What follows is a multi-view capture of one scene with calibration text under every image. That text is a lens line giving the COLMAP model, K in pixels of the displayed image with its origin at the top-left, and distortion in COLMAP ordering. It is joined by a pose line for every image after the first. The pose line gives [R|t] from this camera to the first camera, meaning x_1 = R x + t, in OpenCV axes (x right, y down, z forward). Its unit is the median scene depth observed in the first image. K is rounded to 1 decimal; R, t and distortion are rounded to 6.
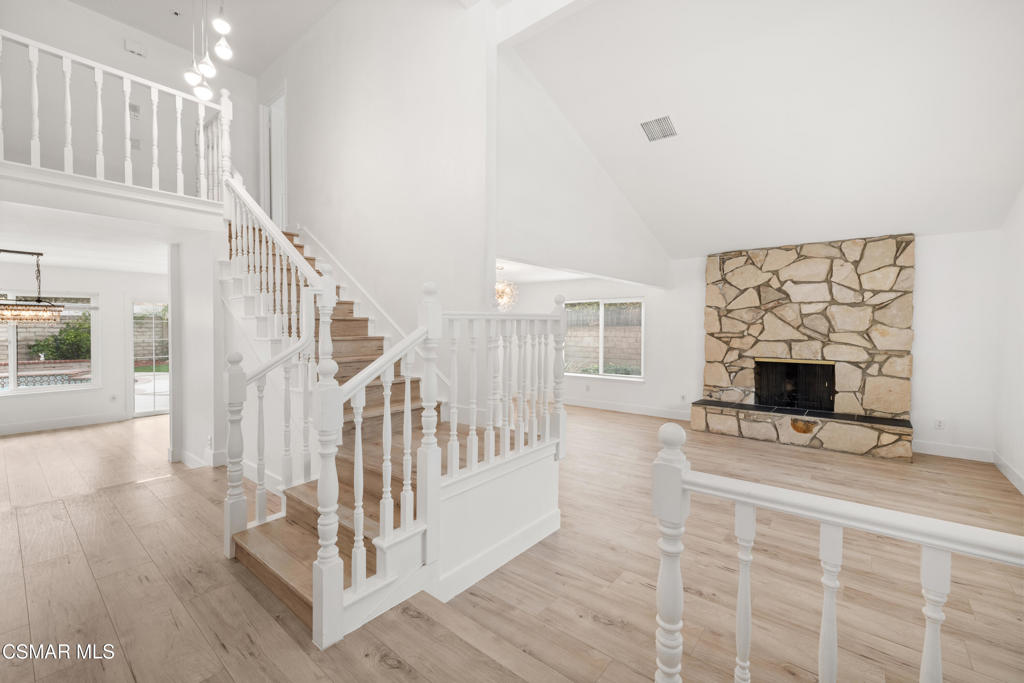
lens RADIAL K [[434.5, 0, 508.6], [0, 434.5, 332.7], [0, 0, 1]] dist [0.010246, 0.000217]
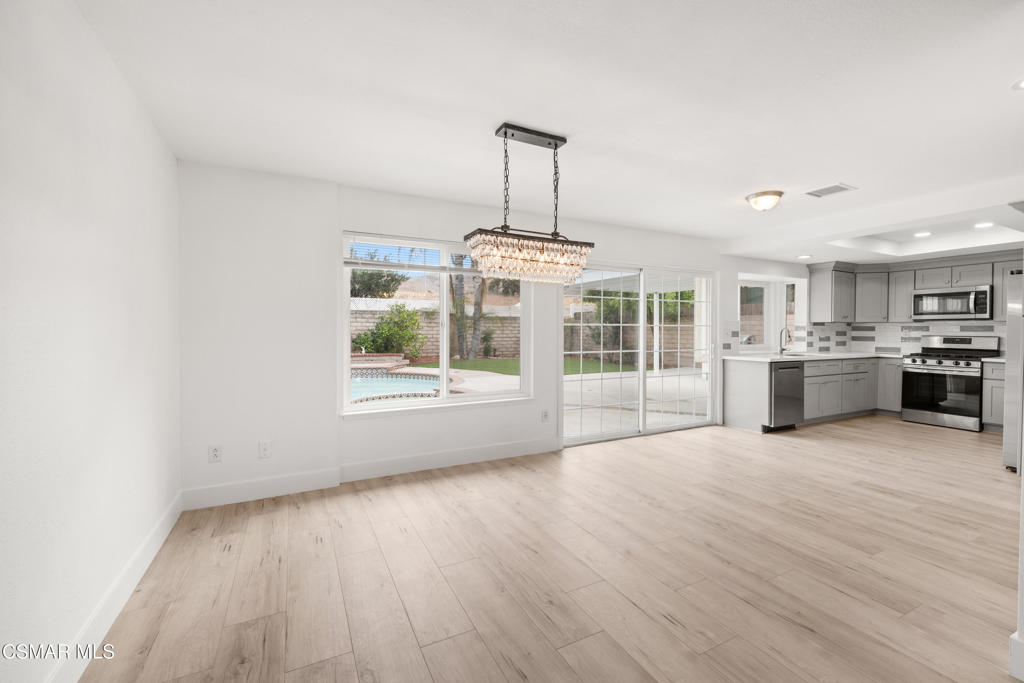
lens RADIAL K [[427.9, 0, 511.4], [0, 427.9, 334.4], [0, 0, 1]] dist [-0.000646, -0.000455]
pose [[0.925502, 0.005096, -0.378710, -0.374209], [-0.005133, 0.999986, 0.000912, 0.016029], [0.378709, 0.001100, 0.925515, 0.212780]]
